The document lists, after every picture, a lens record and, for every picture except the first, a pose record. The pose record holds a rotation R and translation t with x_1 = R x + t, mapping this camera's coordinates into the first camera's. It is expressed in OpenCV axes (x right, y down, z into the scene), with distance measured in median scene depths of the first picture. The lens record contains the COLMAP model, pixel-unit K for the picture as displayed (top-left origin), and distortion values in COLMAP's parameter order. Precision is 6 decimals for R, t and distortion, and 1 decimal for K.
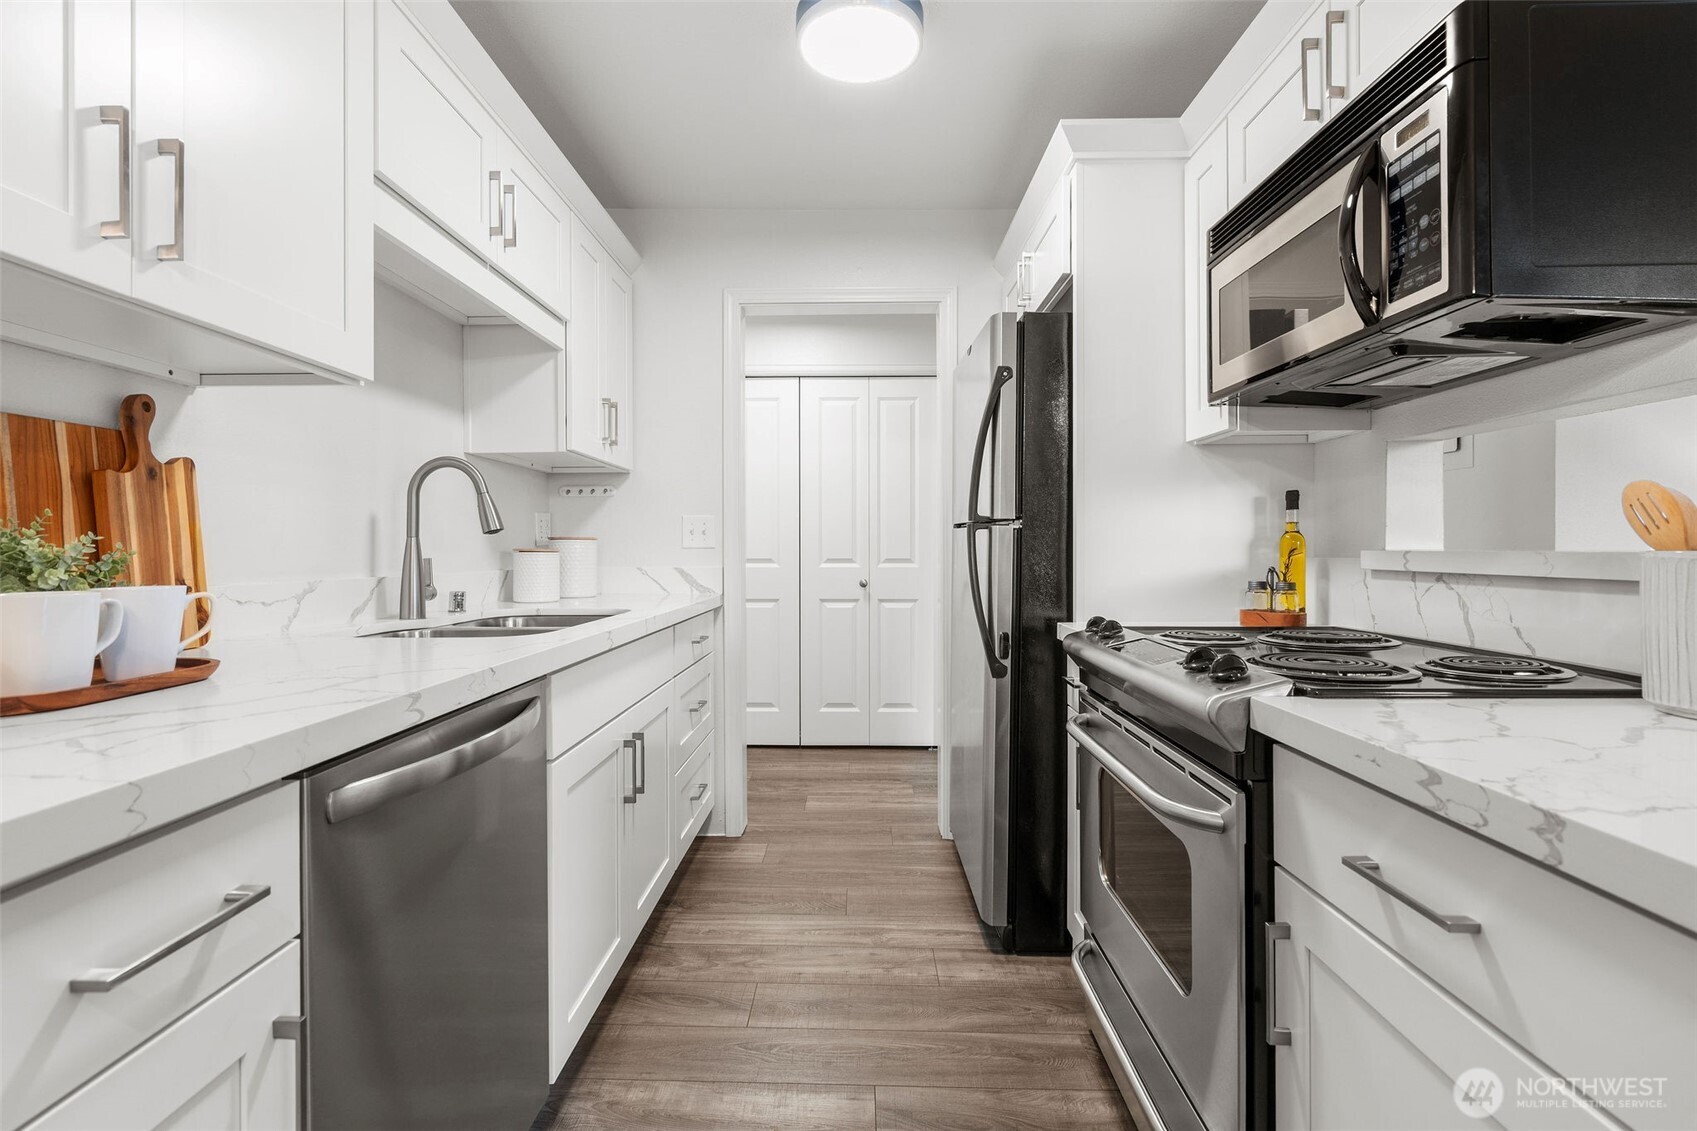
lens RADIAL K [[759.7, 0, 848.3], [0, 759.7, 555.0], [0, 0, 1]] dist [-0.005833, -0.000399]
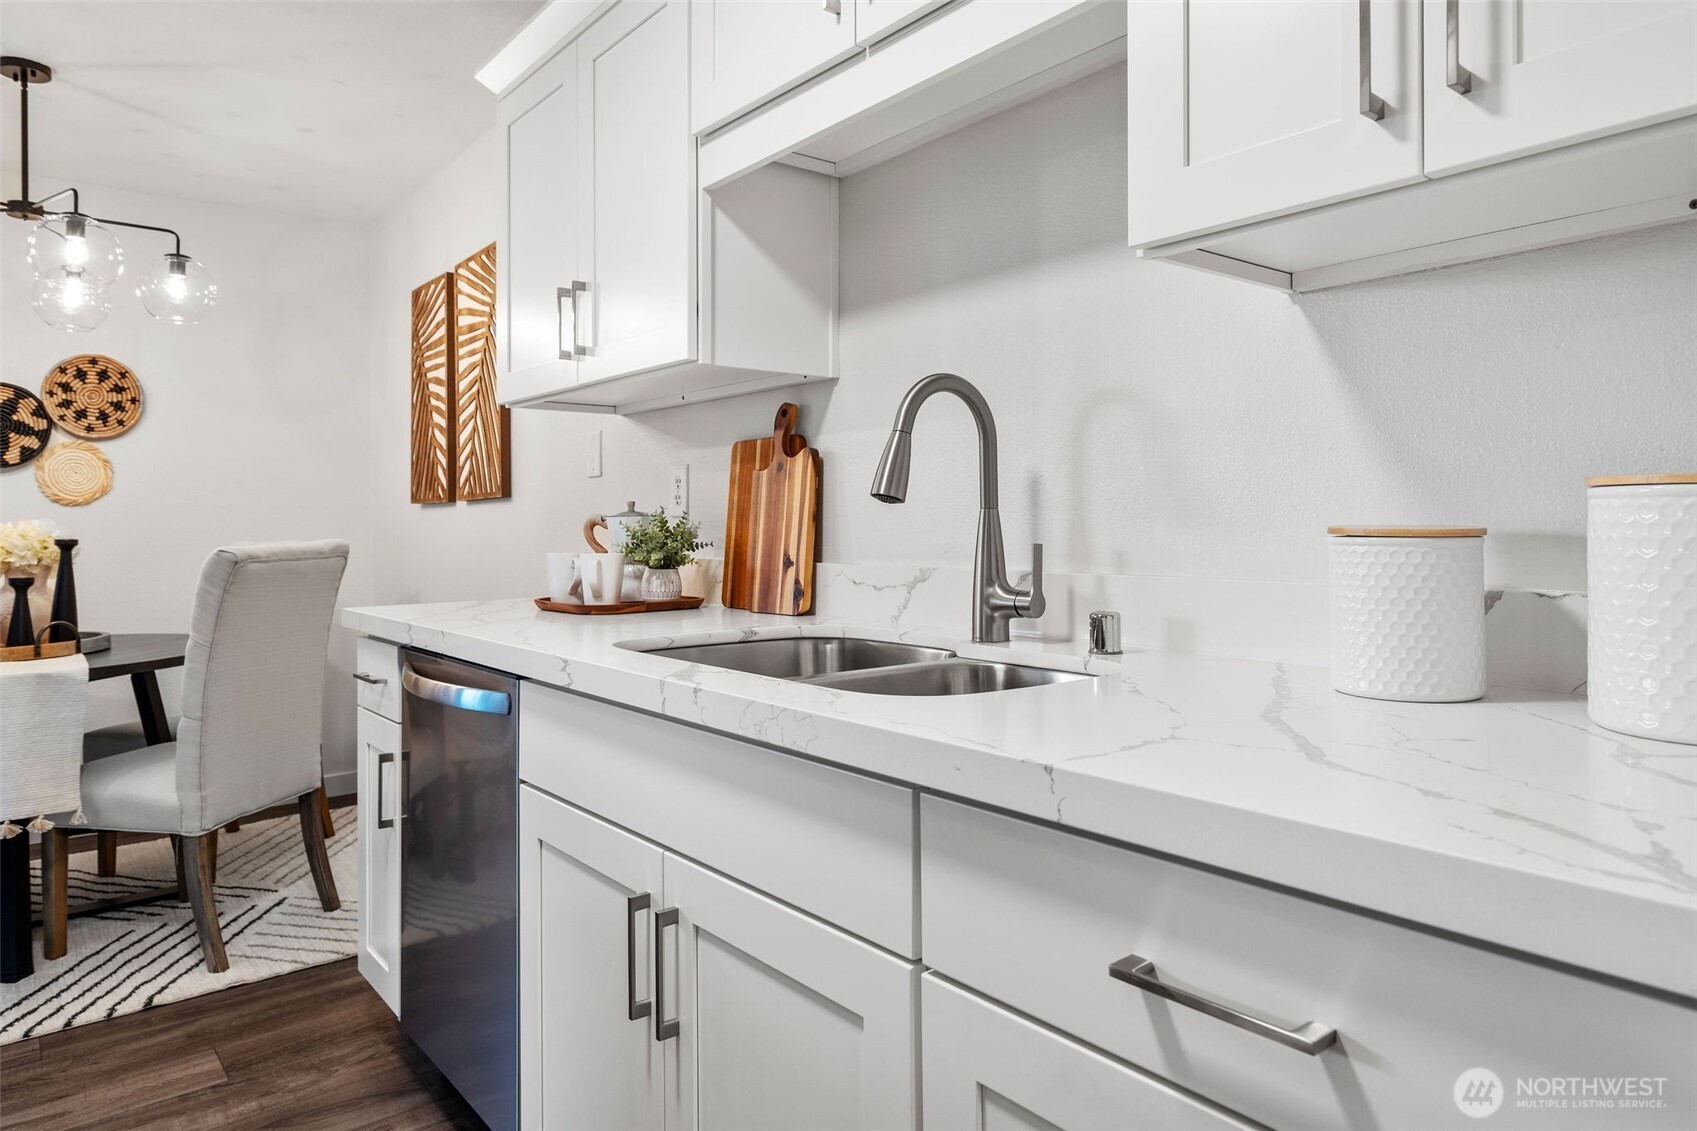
lens RADIAL K [[1078.5, 0, 844.2], [0, 1078.5, 517.6], [0, 0, 1]] dist [0.007316, -0.000150]
pose [[-0.777490, 0.004583, -0.628879, 0.131789], [0.003804, 0.999989, 0.002584, -0.037789], [0.628884, -0.000383, -0.777499, 3.107998]]
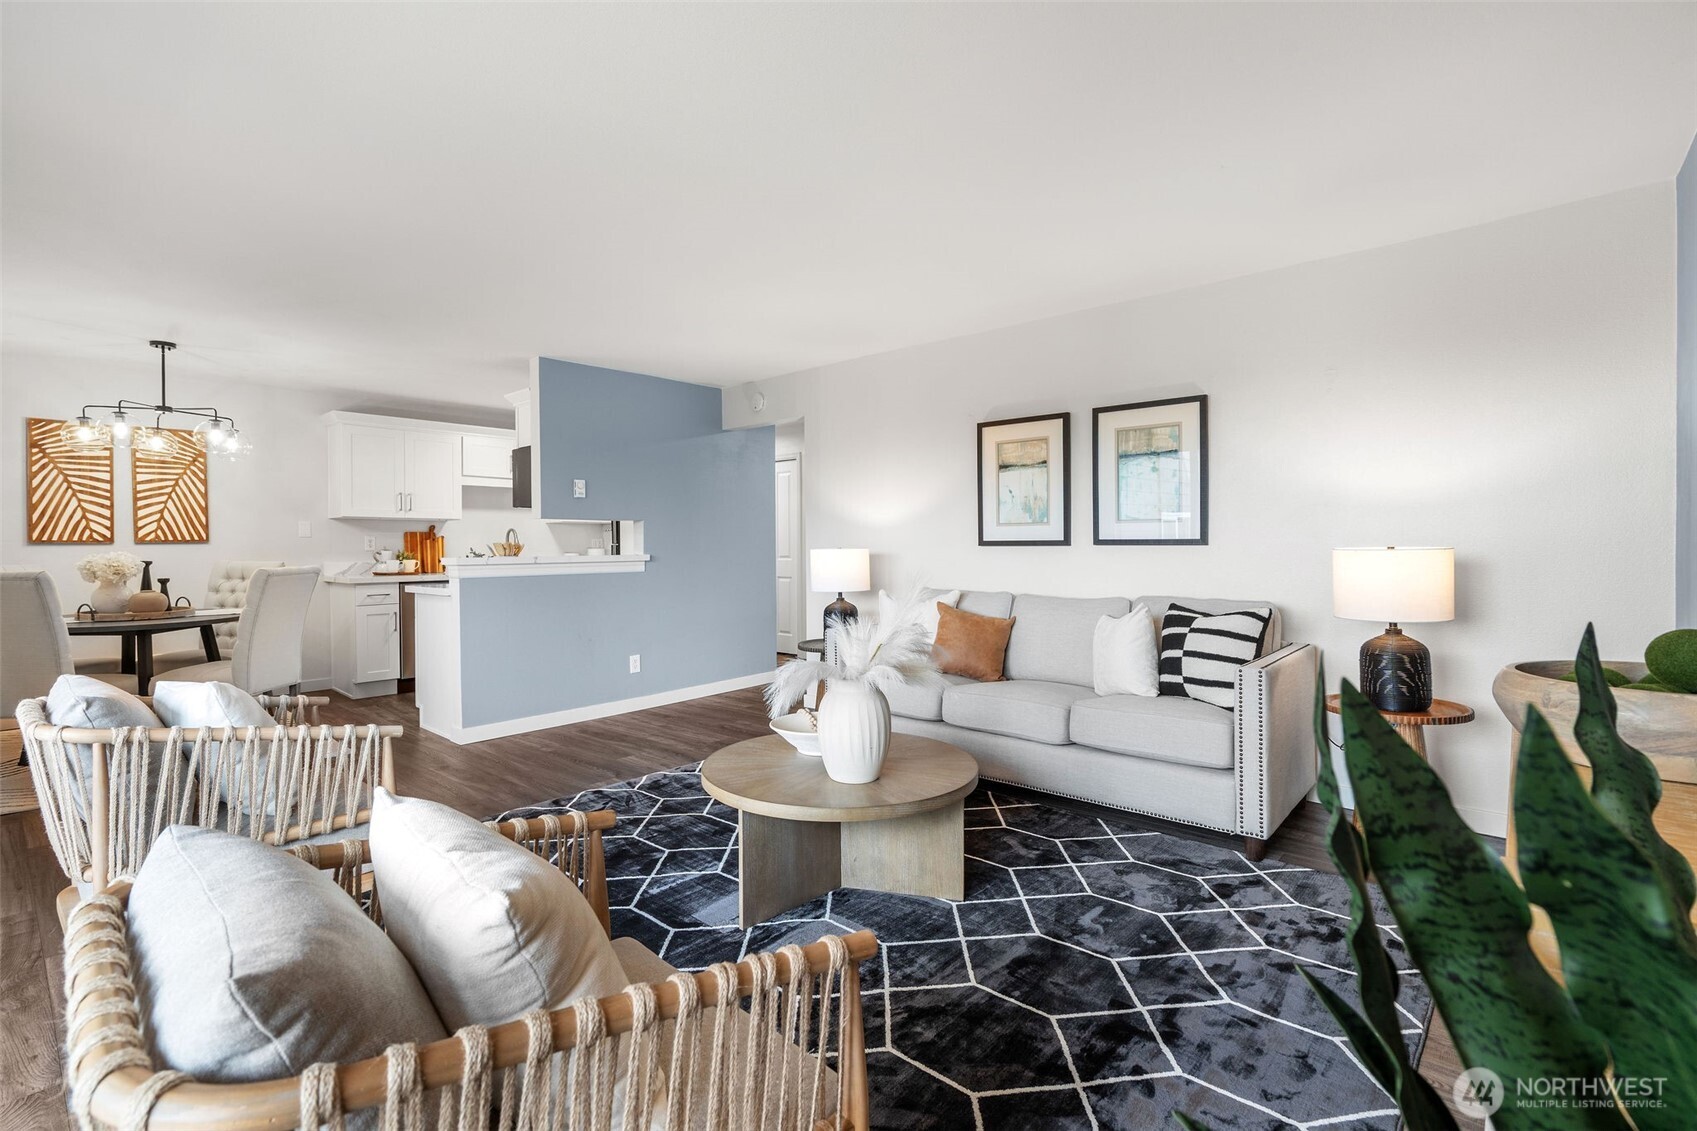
lens RADIAL K [[759.7, 0, 848.9], [0, 759.7, 551.2], [0, 0, 1]] dist [-0.005833, -0.000399]
pose [[0.761843, 0.001654, -0.647760, 6.234680], [-0.000928, 0.999999, 0.001462, -0.045407], [0.647761, -0.000512, 0.761843, -1.554338]]
